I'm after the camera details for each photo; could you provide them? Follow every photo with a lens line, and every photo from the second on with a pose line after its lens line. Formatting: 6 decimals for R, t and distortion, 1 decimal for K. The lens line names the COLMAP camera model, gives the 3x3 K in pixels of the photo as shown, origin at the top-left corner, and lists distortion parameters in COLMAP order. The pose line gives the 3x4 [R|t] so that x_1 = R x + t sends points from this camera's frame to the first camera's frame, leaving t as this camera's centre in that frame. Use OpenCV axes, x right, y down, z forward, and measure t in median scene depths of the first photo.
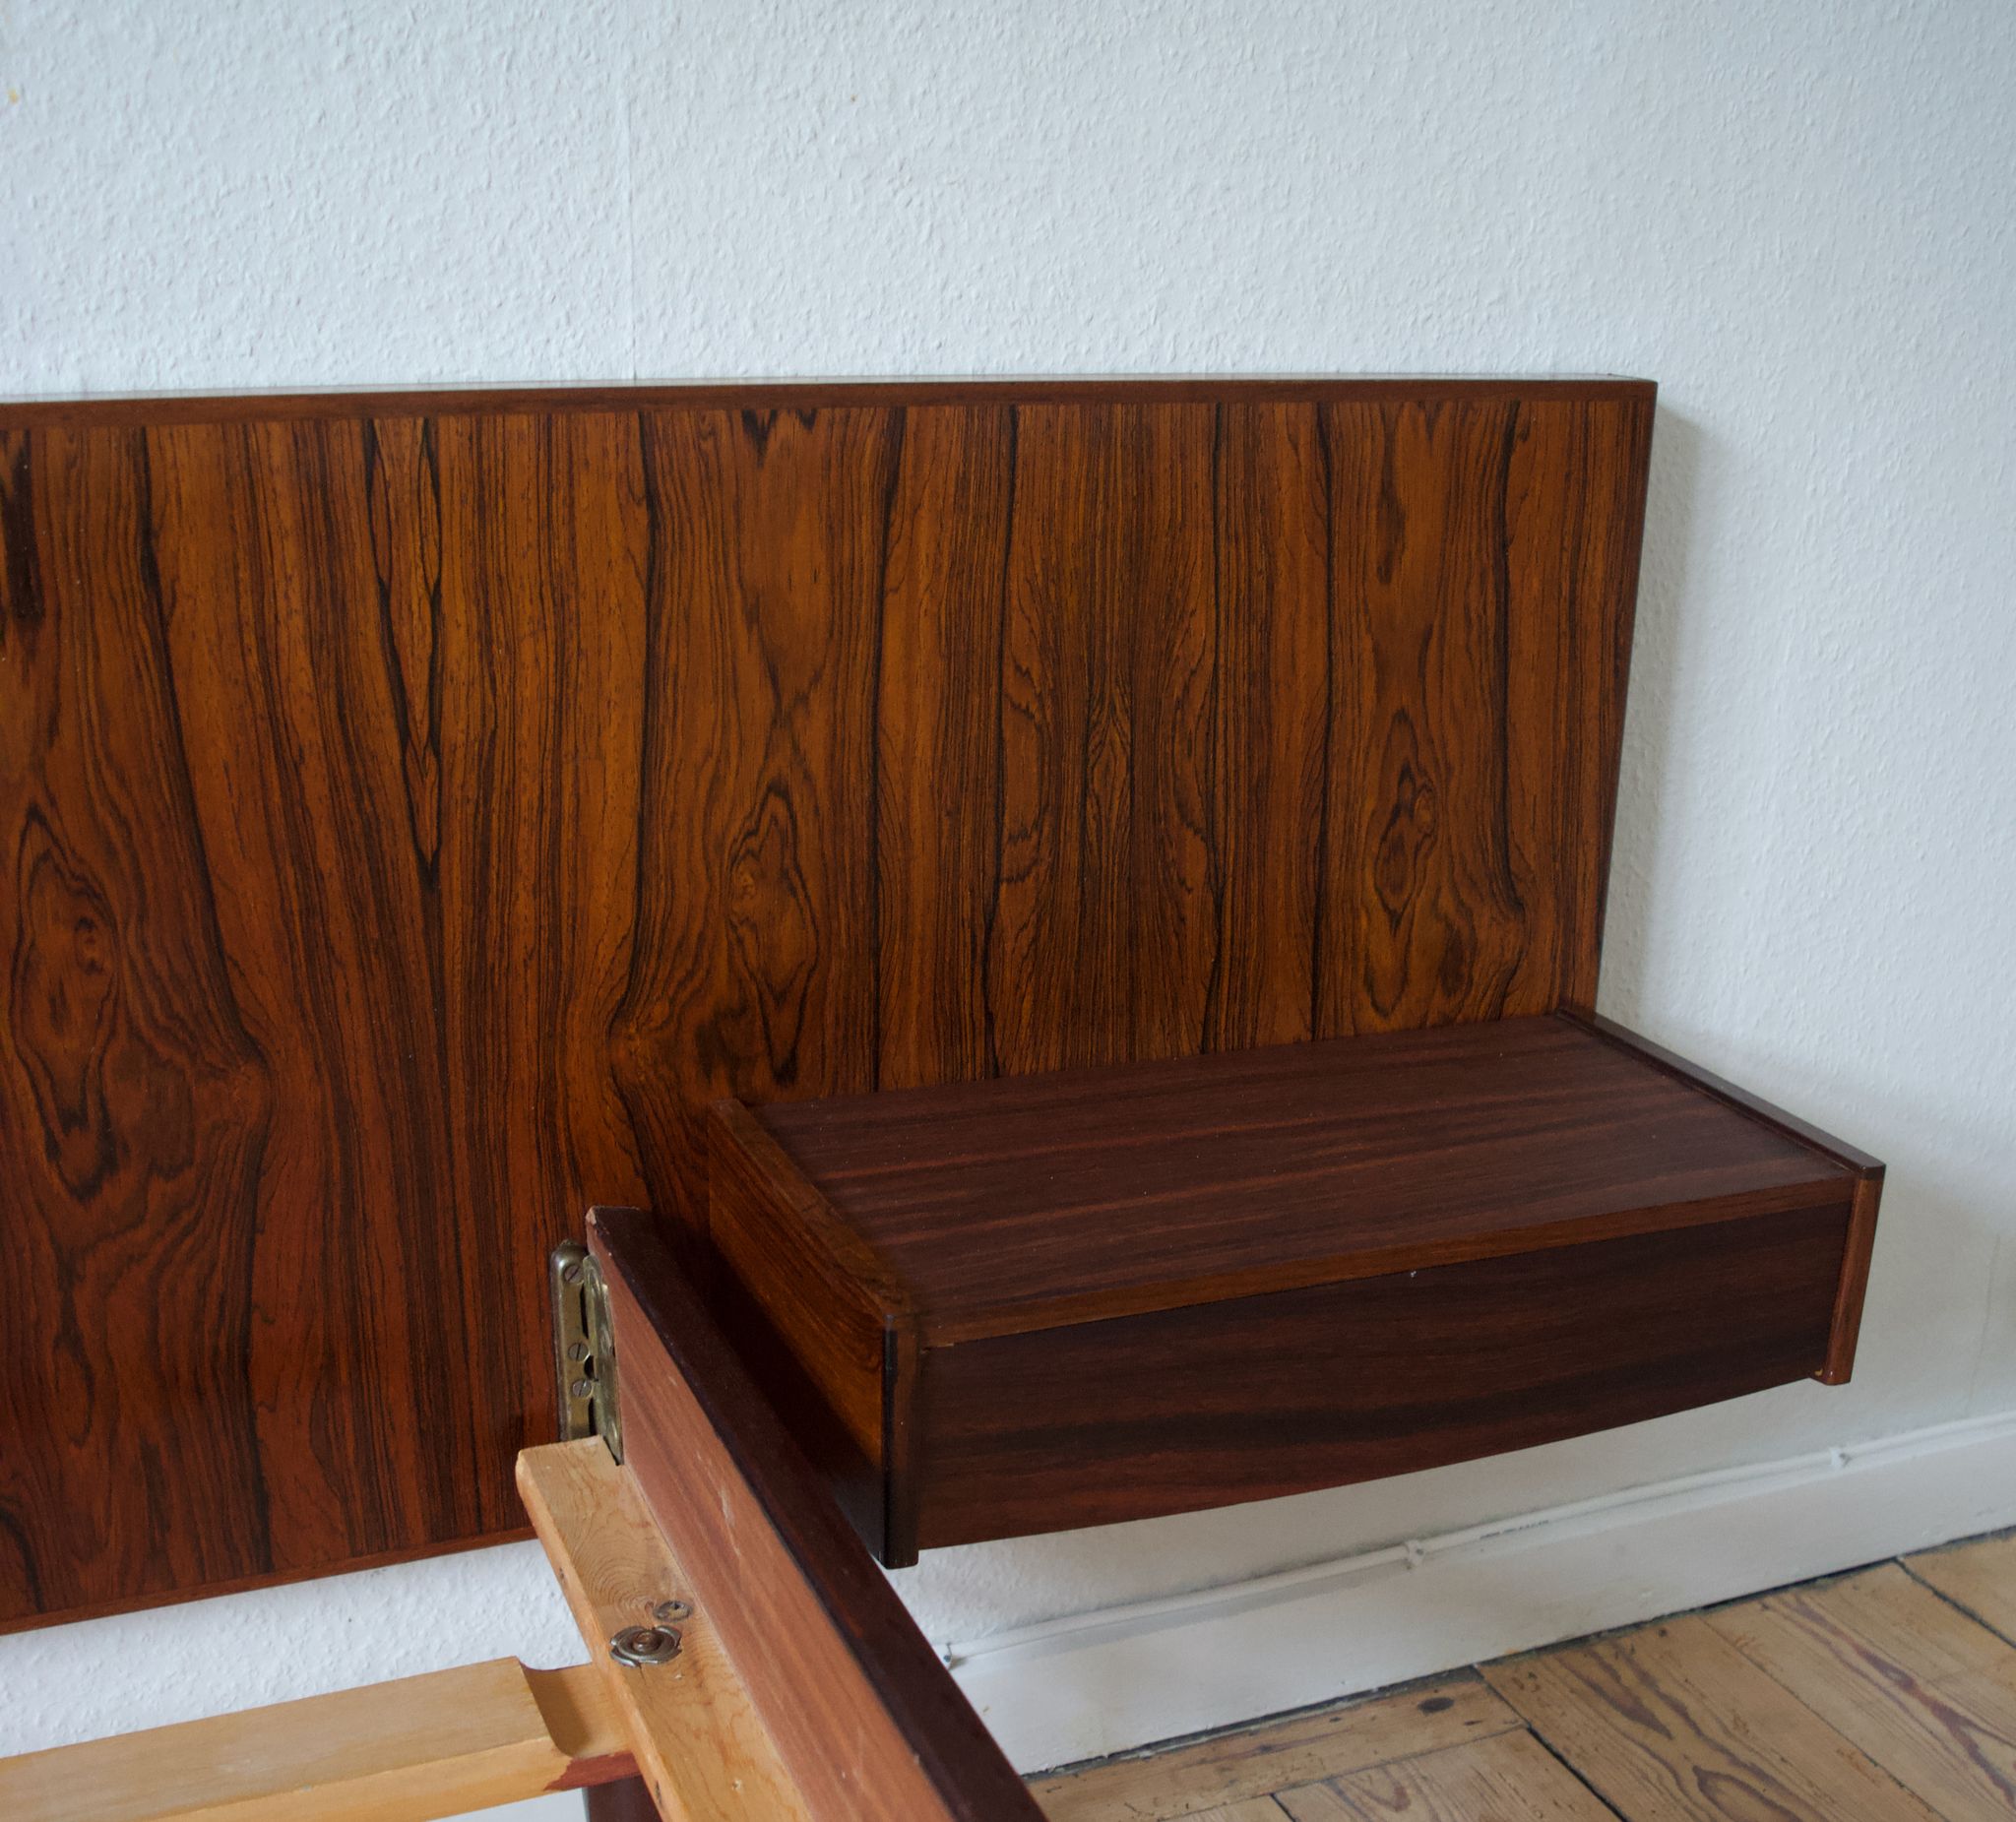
lens RADIAL K [[2427.2, 0, 1048.5], [0, 2427.2, 1100.1], [0, 0, 1]] dist [-0.101167, 0.003955]
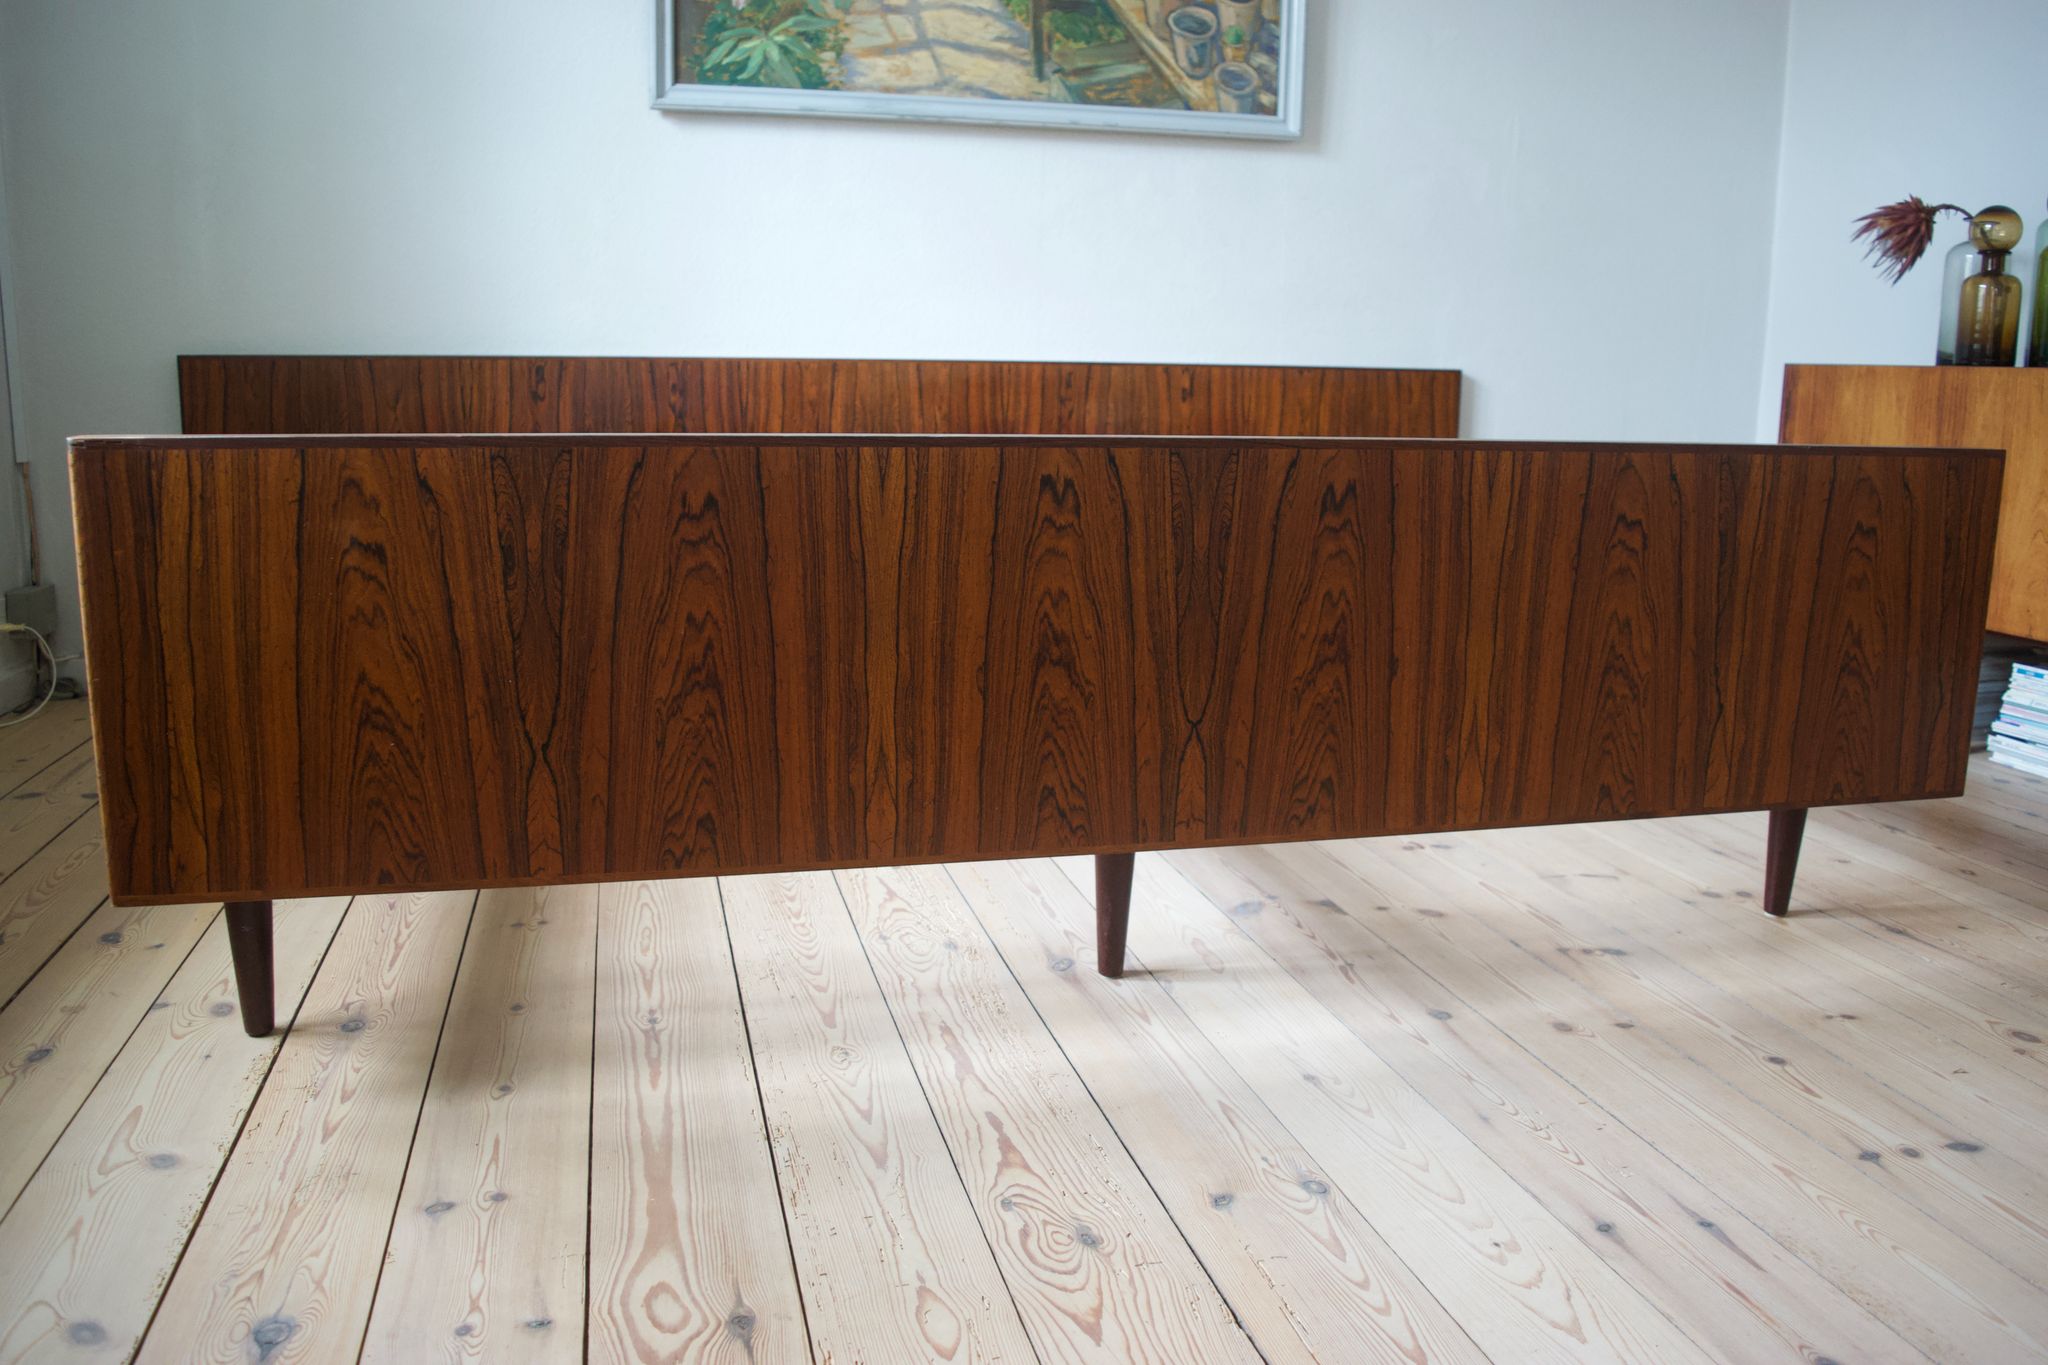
lens RADIAL K [[1592.3, 0, 1023.9], [0, 1592.3, 679.5], [0, 0, 1]] dist [-0.093132, 0.015933]
pose [[0.985969, 0.023154, -0.165313, -0.125364], [-0.050821, 0.984958, -0.165154, 1.118670], [0.159003, 0.171238, 0.972315, -2.716793]]
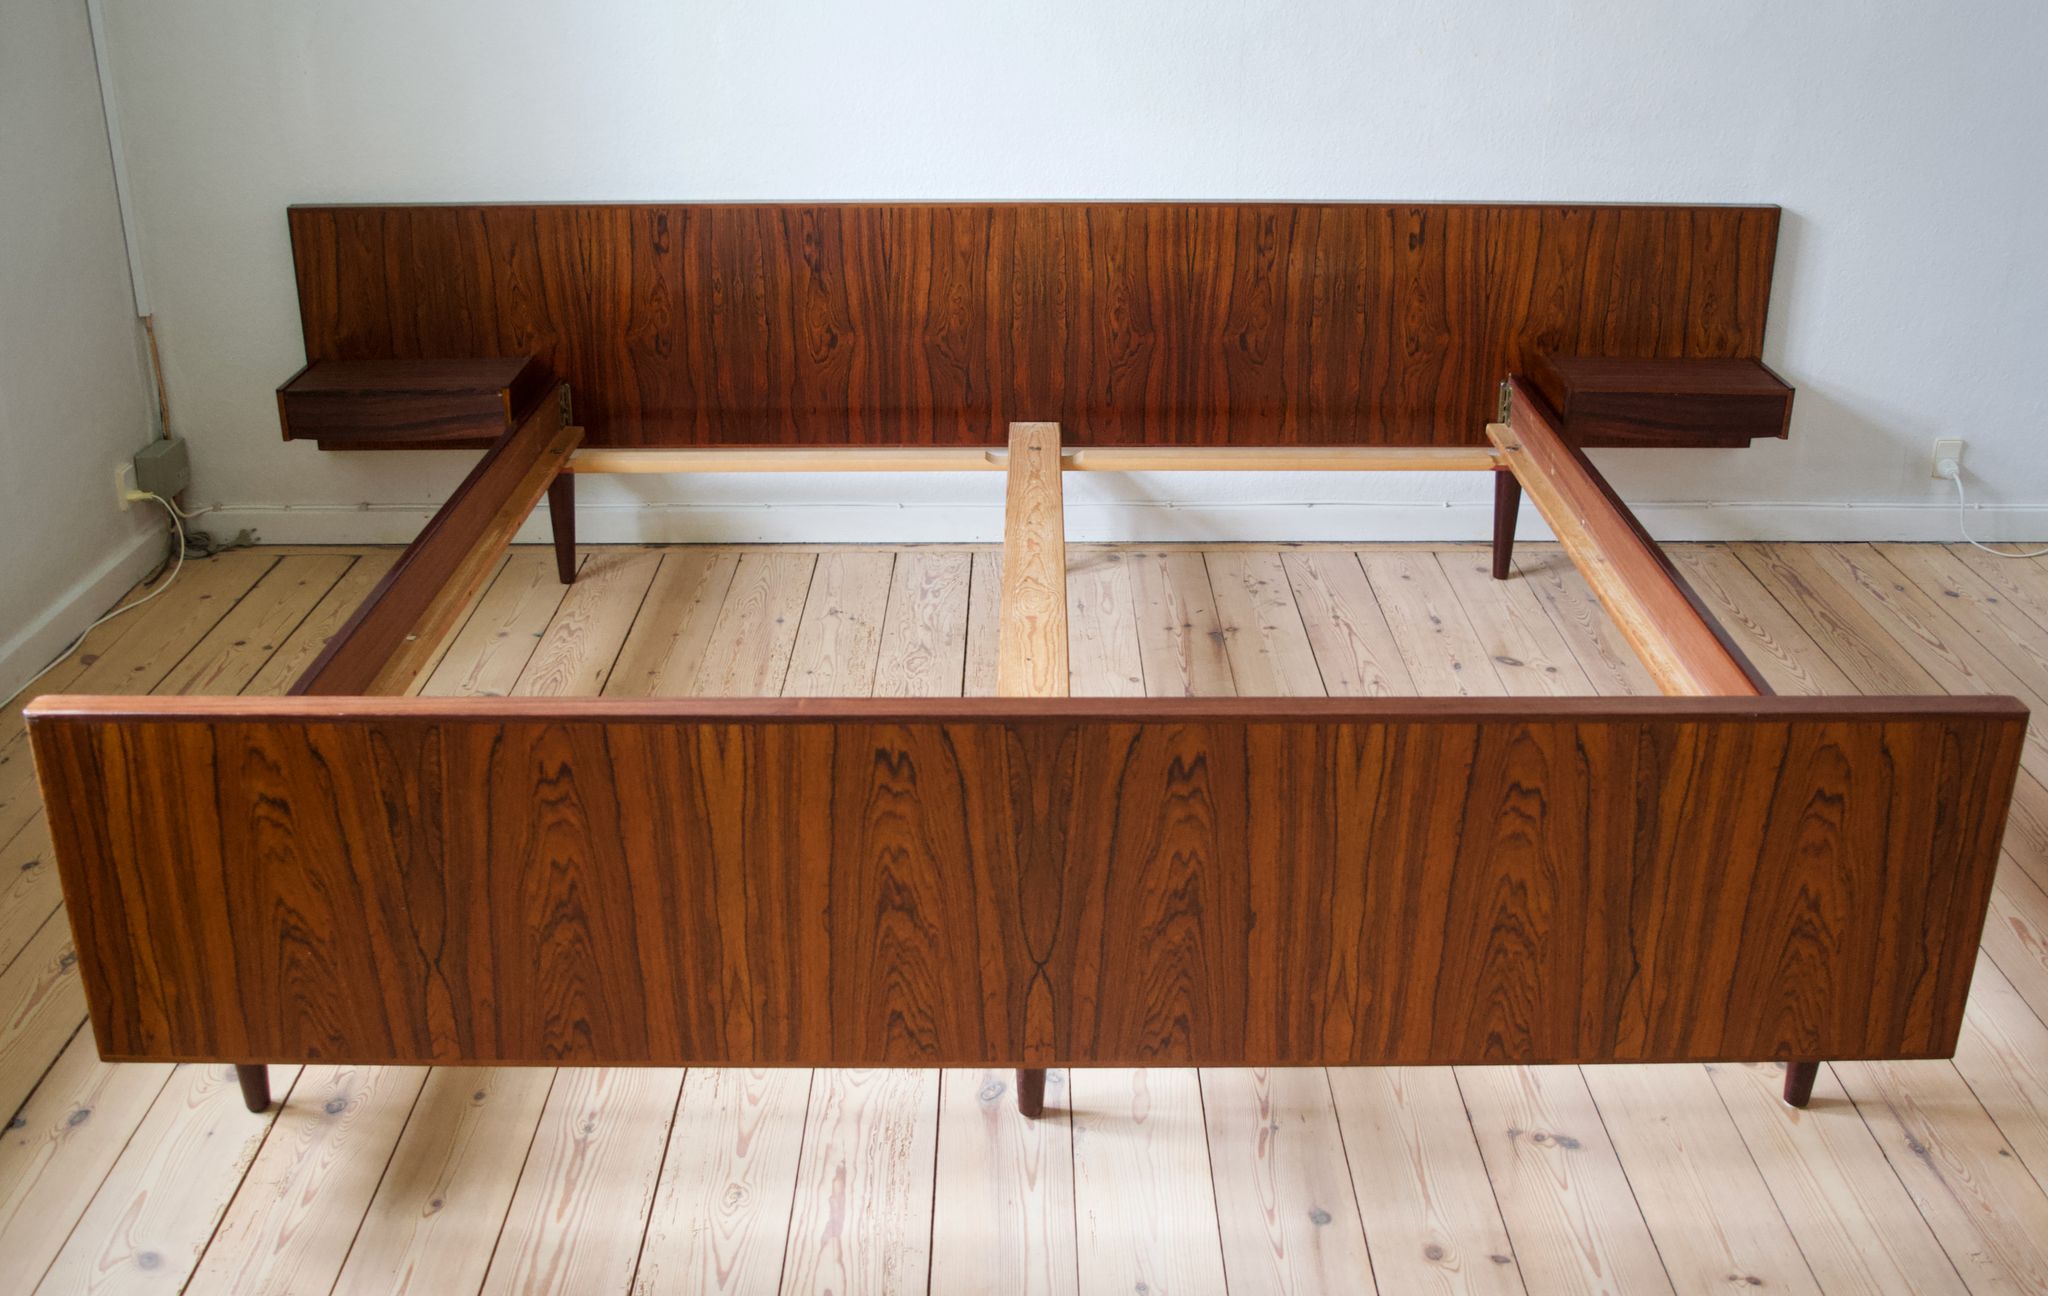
lens RADIAL K [[2018.9, 0, 1036.8], [0, 2018.9, 644.6], [0, 0, 1]] dist [-0.086643, 0.009374]
pose [[0.920014, 0.133468, -0.368456, 0.485685], [-0.119586, 0.990987, 0.060373, 0.455002], [0.373192, -0.011482, 0.927683, -3.055498]]
